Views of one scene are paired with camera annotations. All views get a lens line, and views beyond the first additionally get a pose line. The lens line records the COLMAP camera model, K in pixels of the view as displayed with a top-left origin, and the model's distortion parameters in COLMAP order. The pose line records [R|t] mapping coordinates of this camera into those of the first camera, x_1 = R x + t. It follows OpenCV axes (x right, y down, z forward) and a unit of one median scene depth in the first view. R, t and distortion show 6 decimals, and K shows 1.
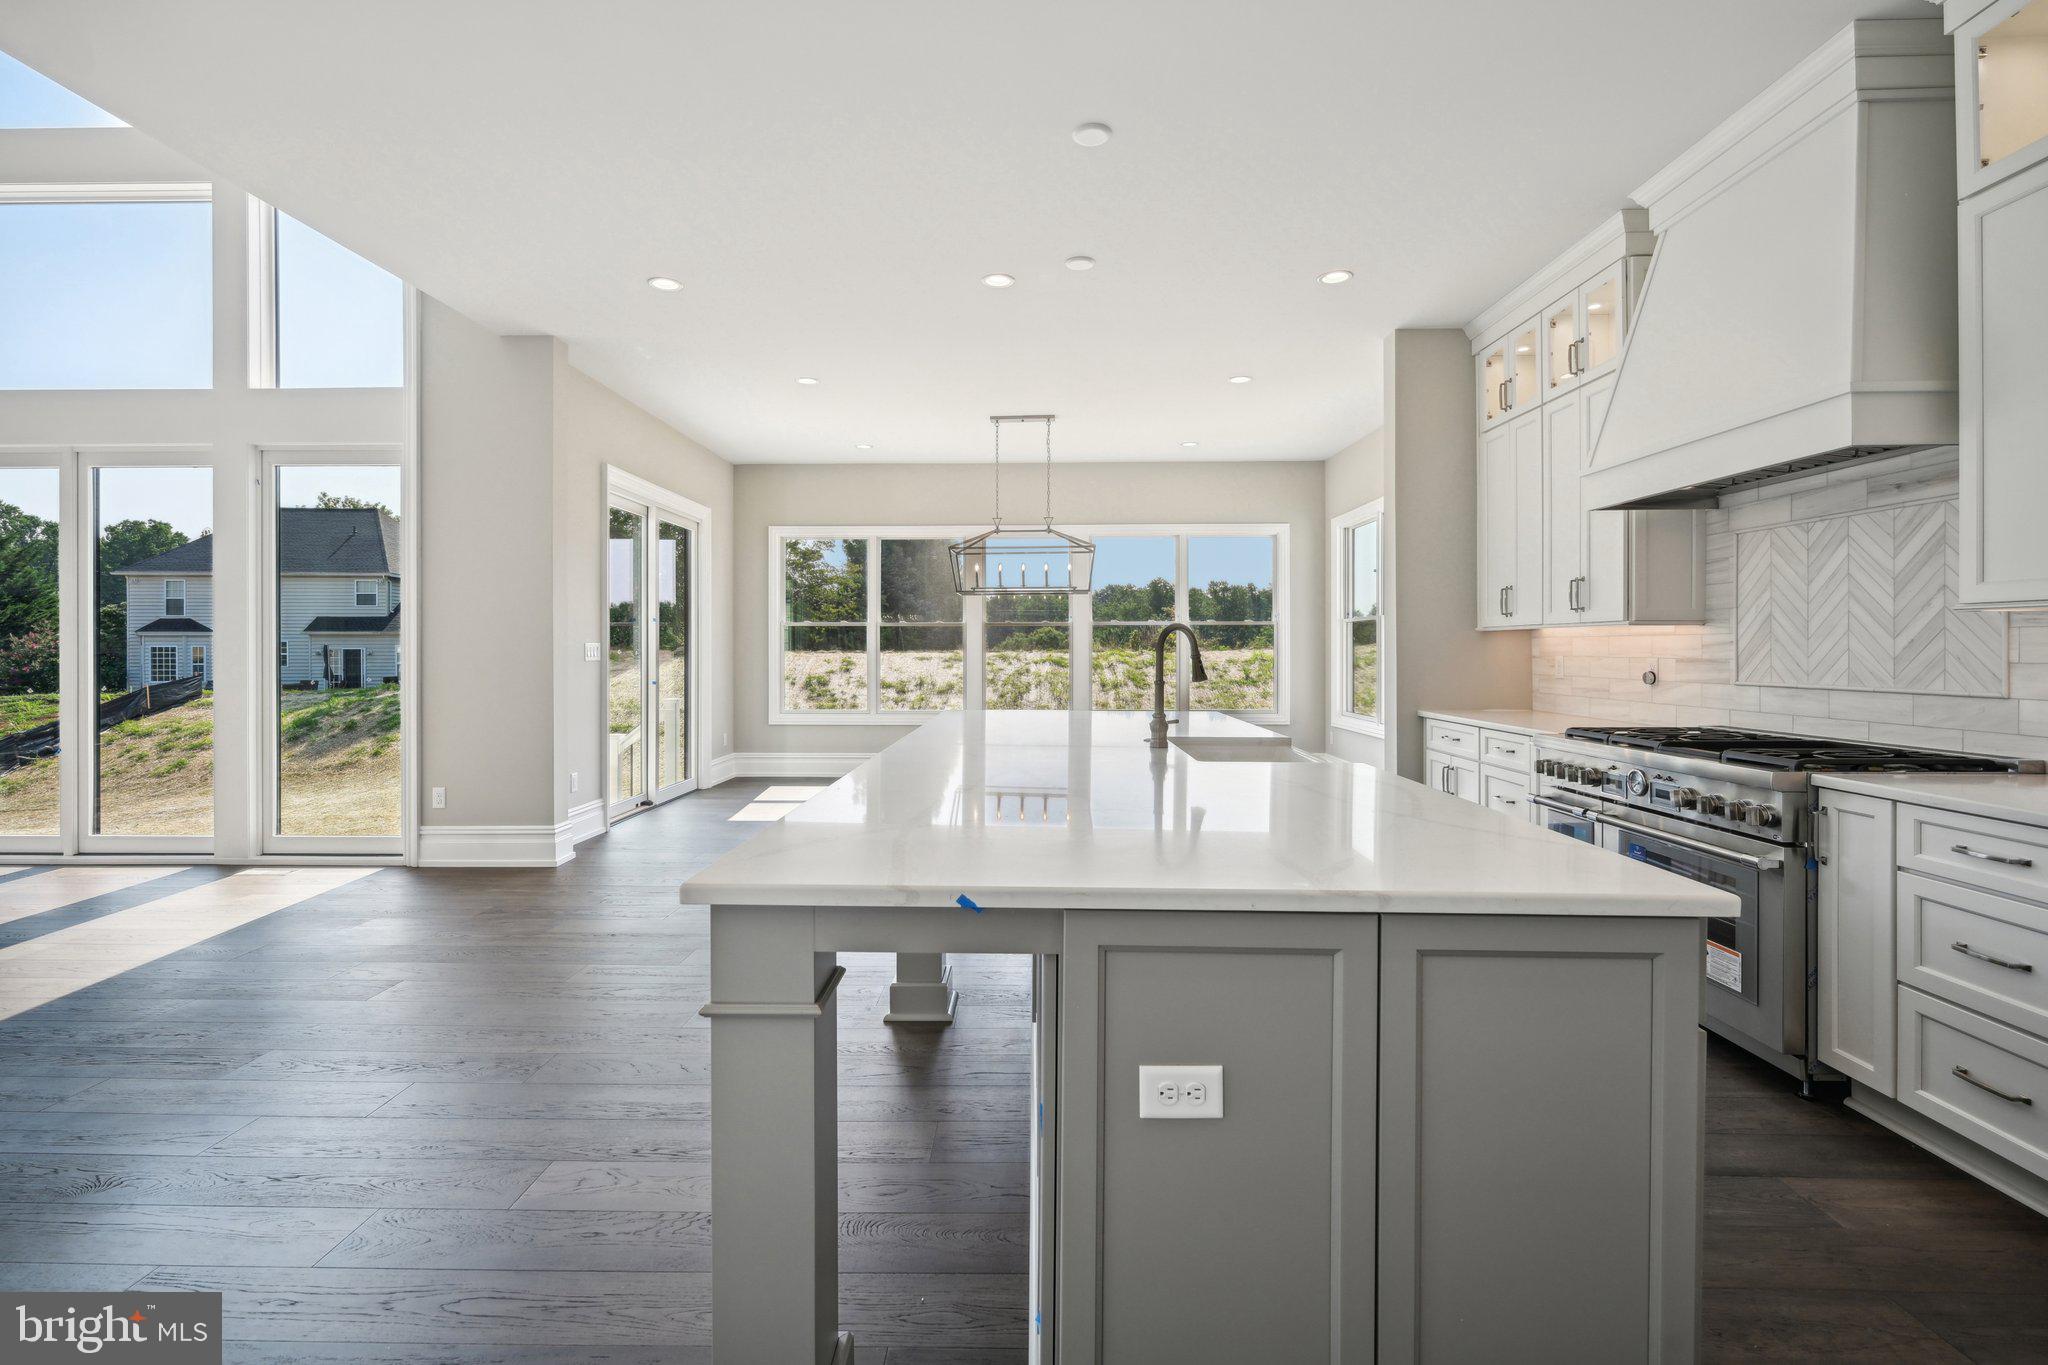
lens RADIAL K [[912.3, 0, 1019.2], [0, 912.3, 651.4], [0, 0, 1]] dist [-0.002856, -0.000757]
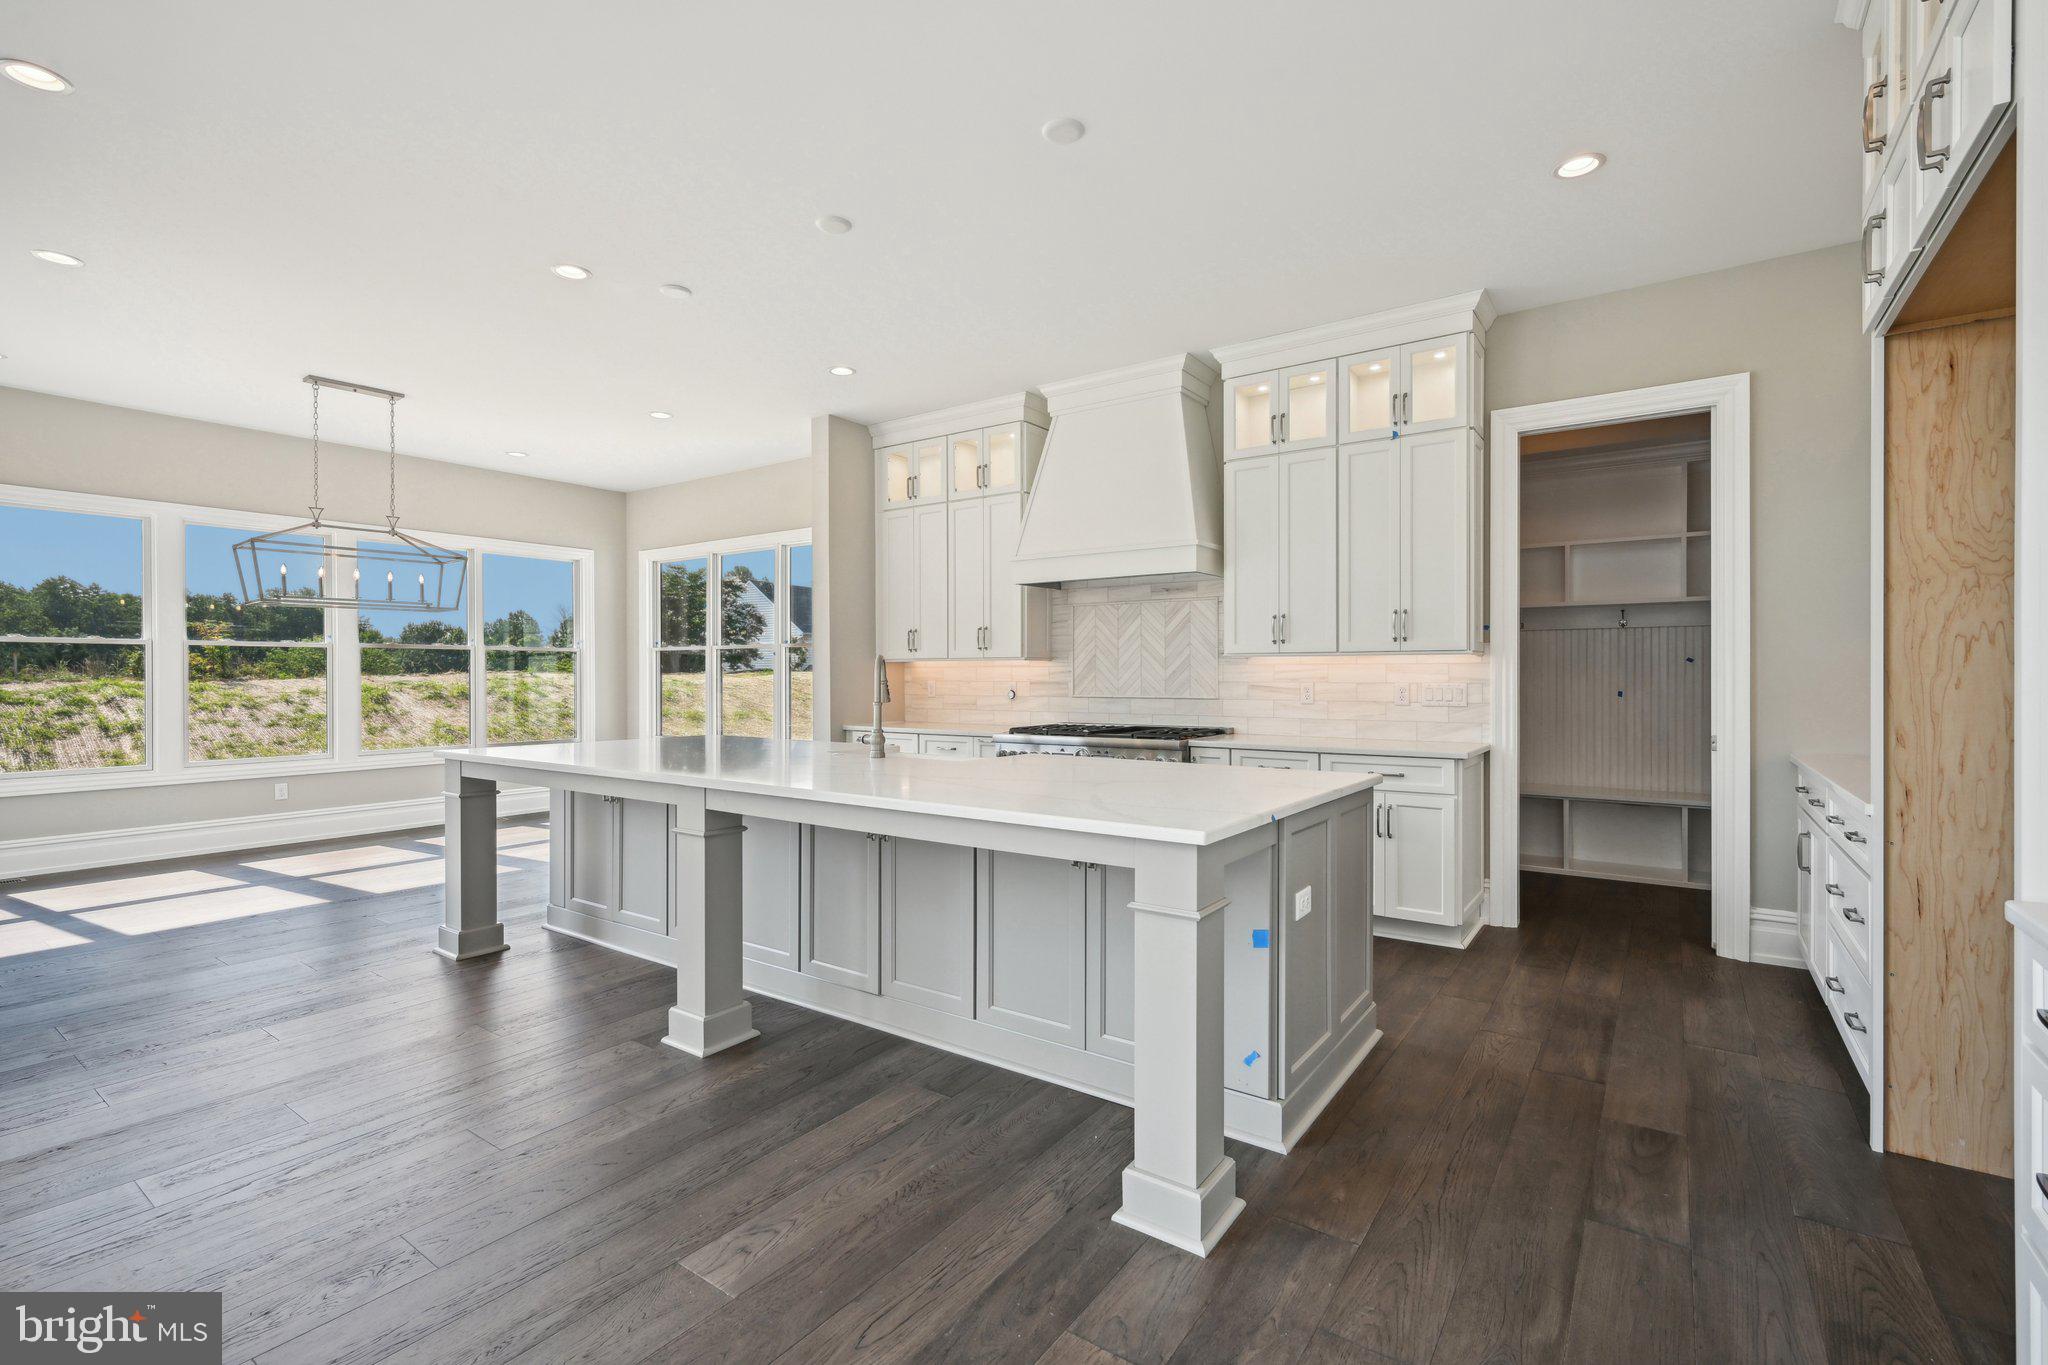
lens RADIAL K [[925.1, 0, 1014.3], [0, 925.1, 671.4], [0, 0, 1]] dist [-0.005837, 0.001872]
pose [[0.560985, 0.002784, 0.827821, -0.447553], [0.004276, 0.999971, -0.006261, -0.000046], [-0.827815, 0.007052, 0.560957, 0.095034]]
